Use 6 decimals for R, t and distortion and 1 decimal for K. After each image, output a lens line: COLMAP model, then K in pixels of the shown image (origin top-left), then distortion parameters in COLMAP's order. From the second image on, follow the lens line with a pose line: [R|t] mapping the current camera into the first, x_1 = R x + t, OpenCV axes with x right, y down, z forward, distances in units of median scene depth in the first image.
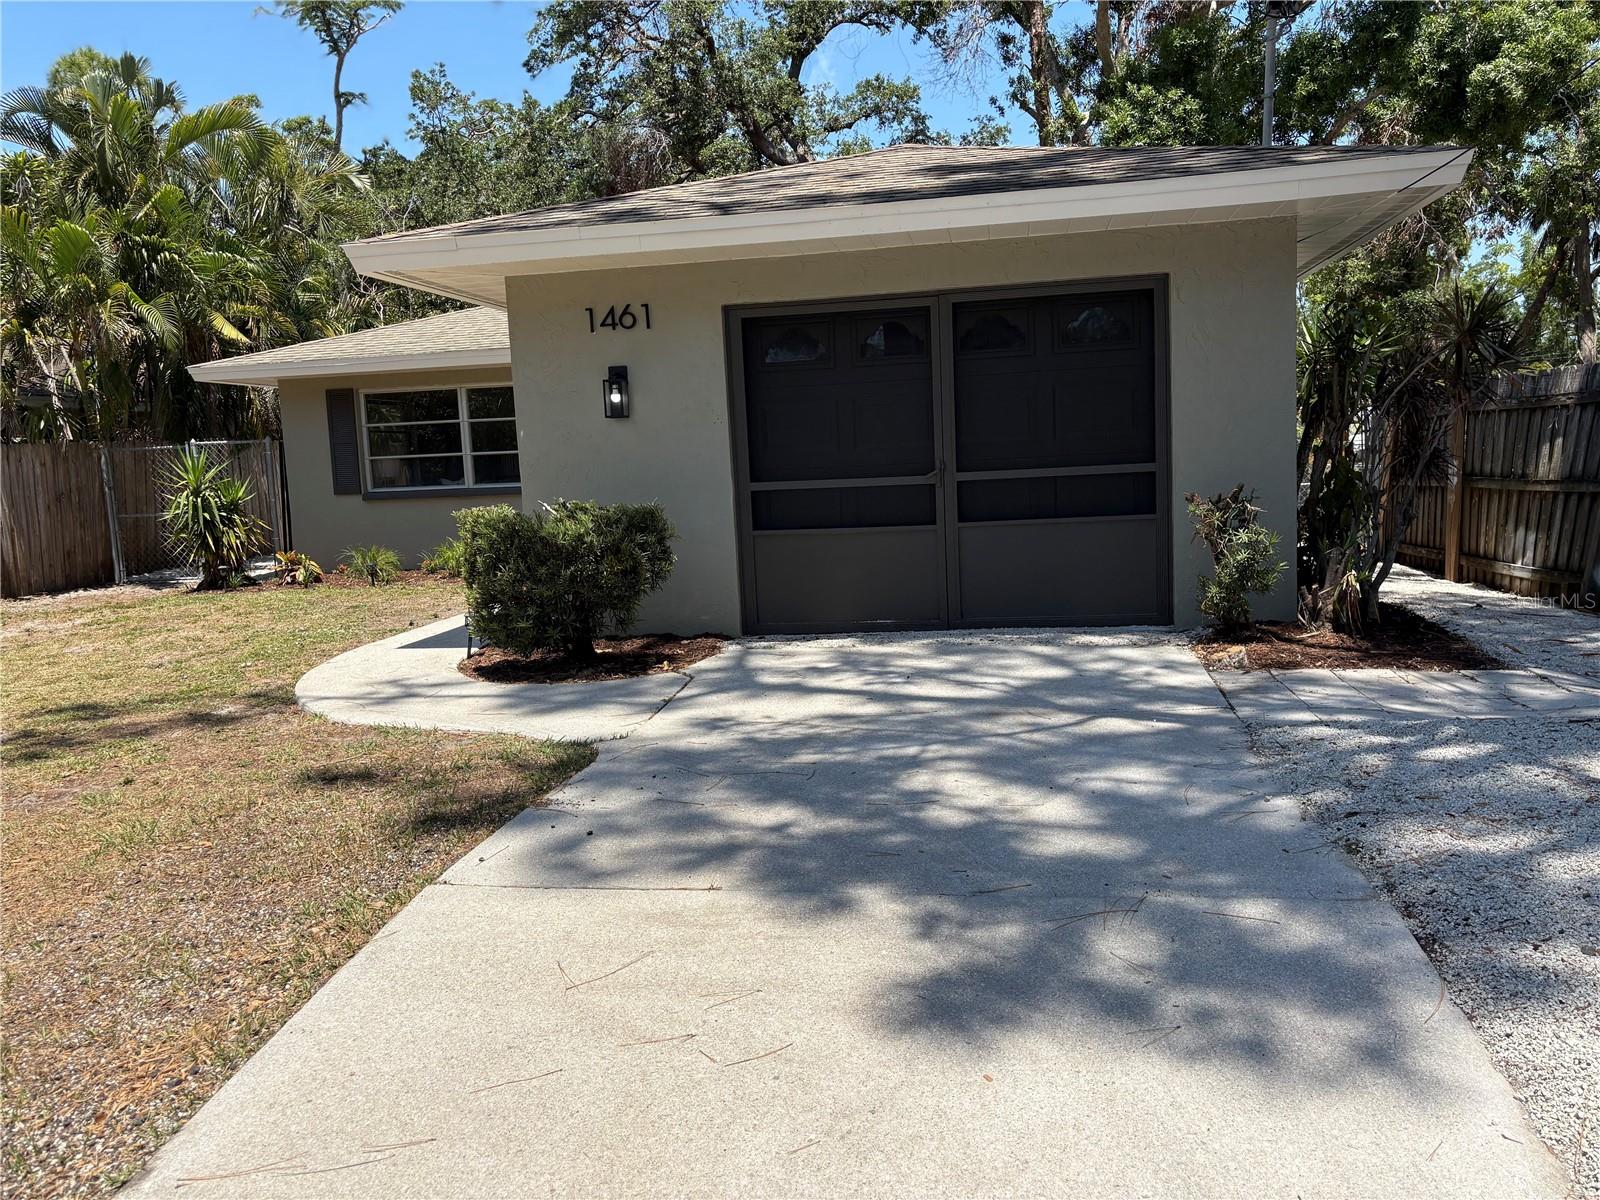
lens RADIAL K [[1205.9, 0, 802.9], [0, 1205.9, 593.4], [0, 0, 1]] dist [0.053493, -0.067449]
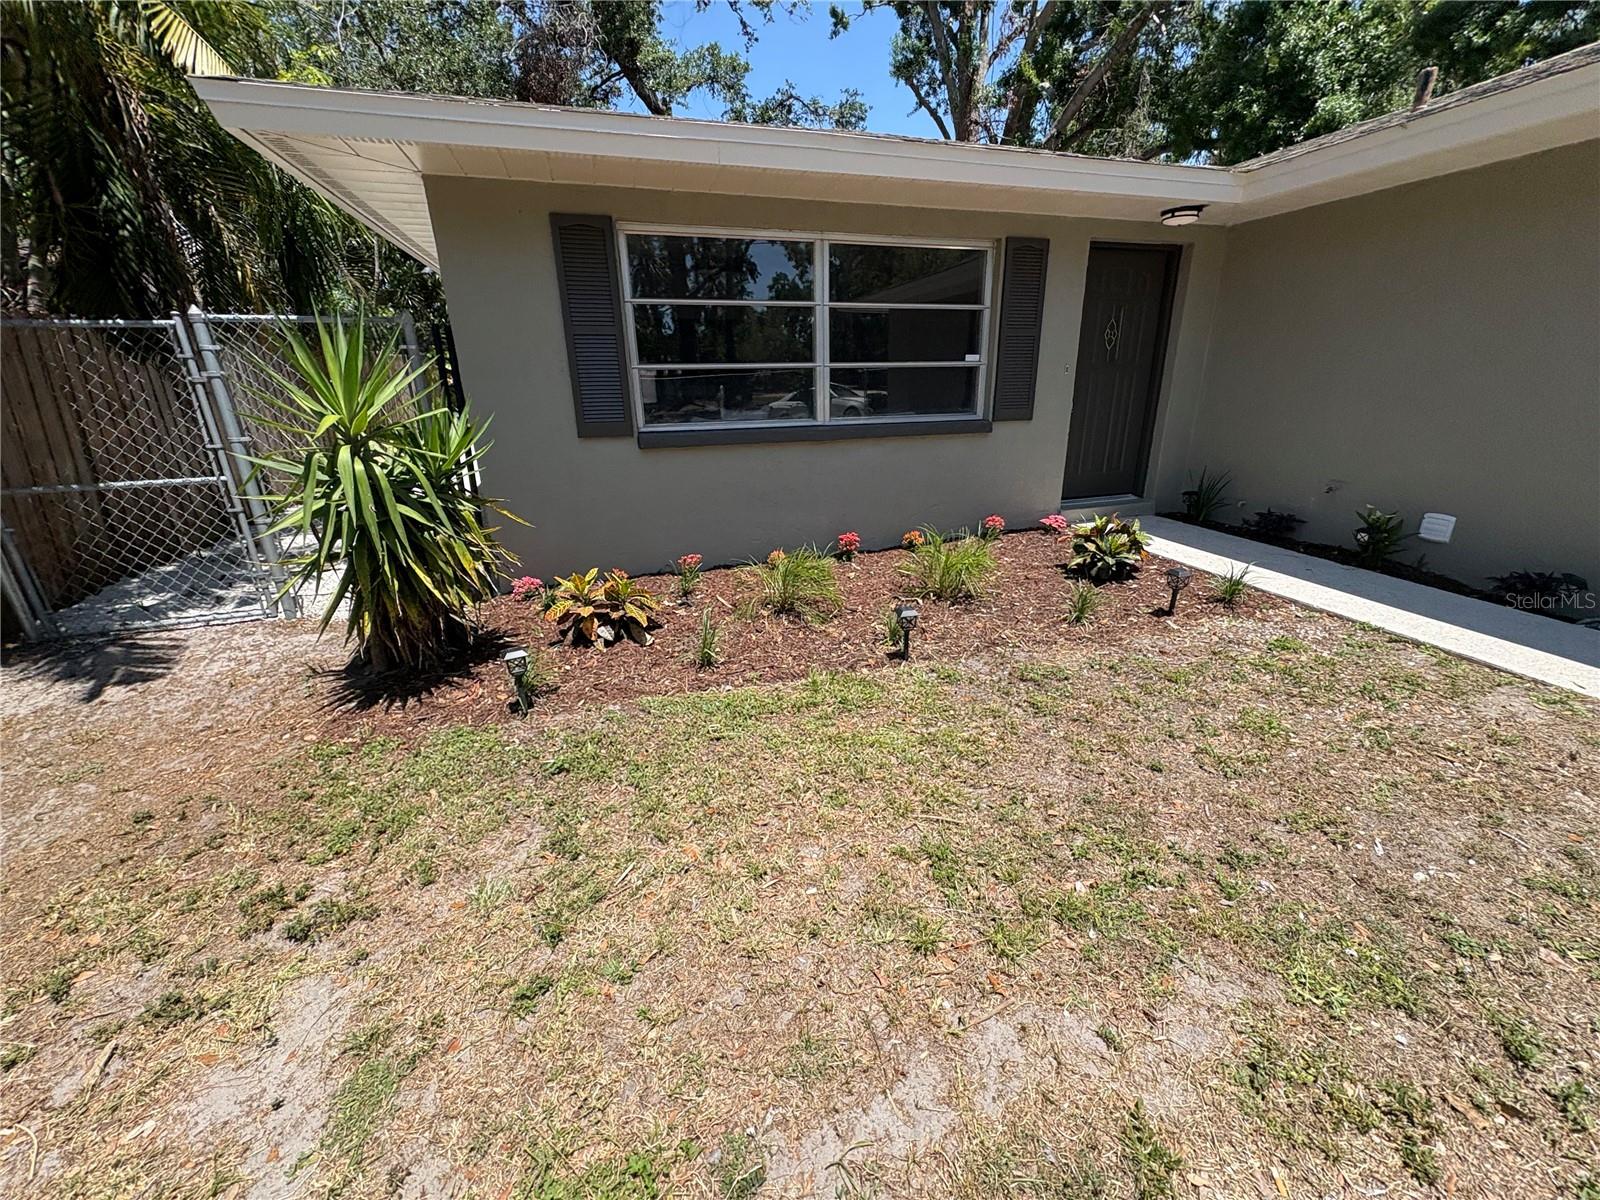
lens RADIAL K [[648.4, 0, 798.7], [0, 648.4, 592.6], [0, 0, 1]] dist [-0.001017, -0.000200]
pose [[0.890872, -0.114158, 0.439675, -0.434810], [0.026660, 0.979378, 0.200269, -0.069977], [-0.453470, -0.166692, 0.875545, 0.705589]]
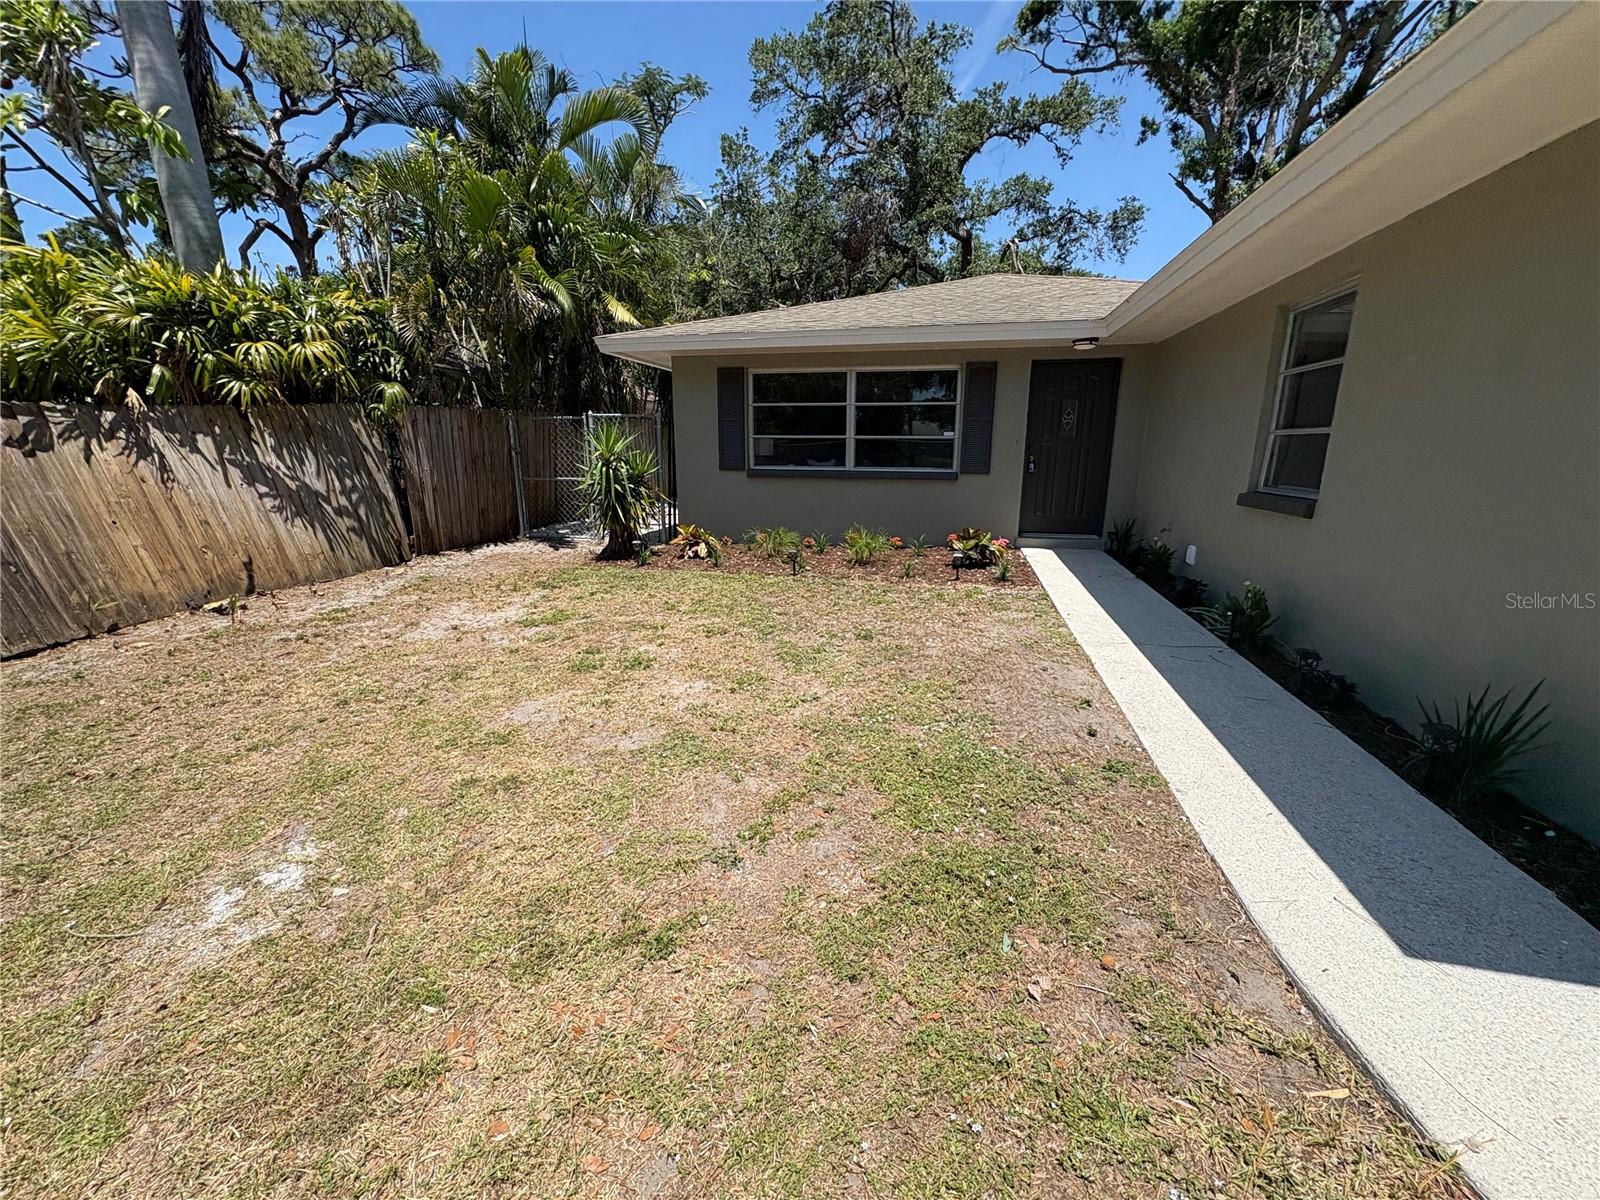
lens RADIAL K [[634.2, 0, 800.0], [0, 634.2, 600.0], [0, 0, 1]] dist [0.002921, -0.000042]
pose [[0.996730, 0.064109, -0.049180, -0.282253], [-0.057262, 0.989881, 0.129834, -0.044706], [0.057006, -0.126593, 0.990315, 0.437189]]
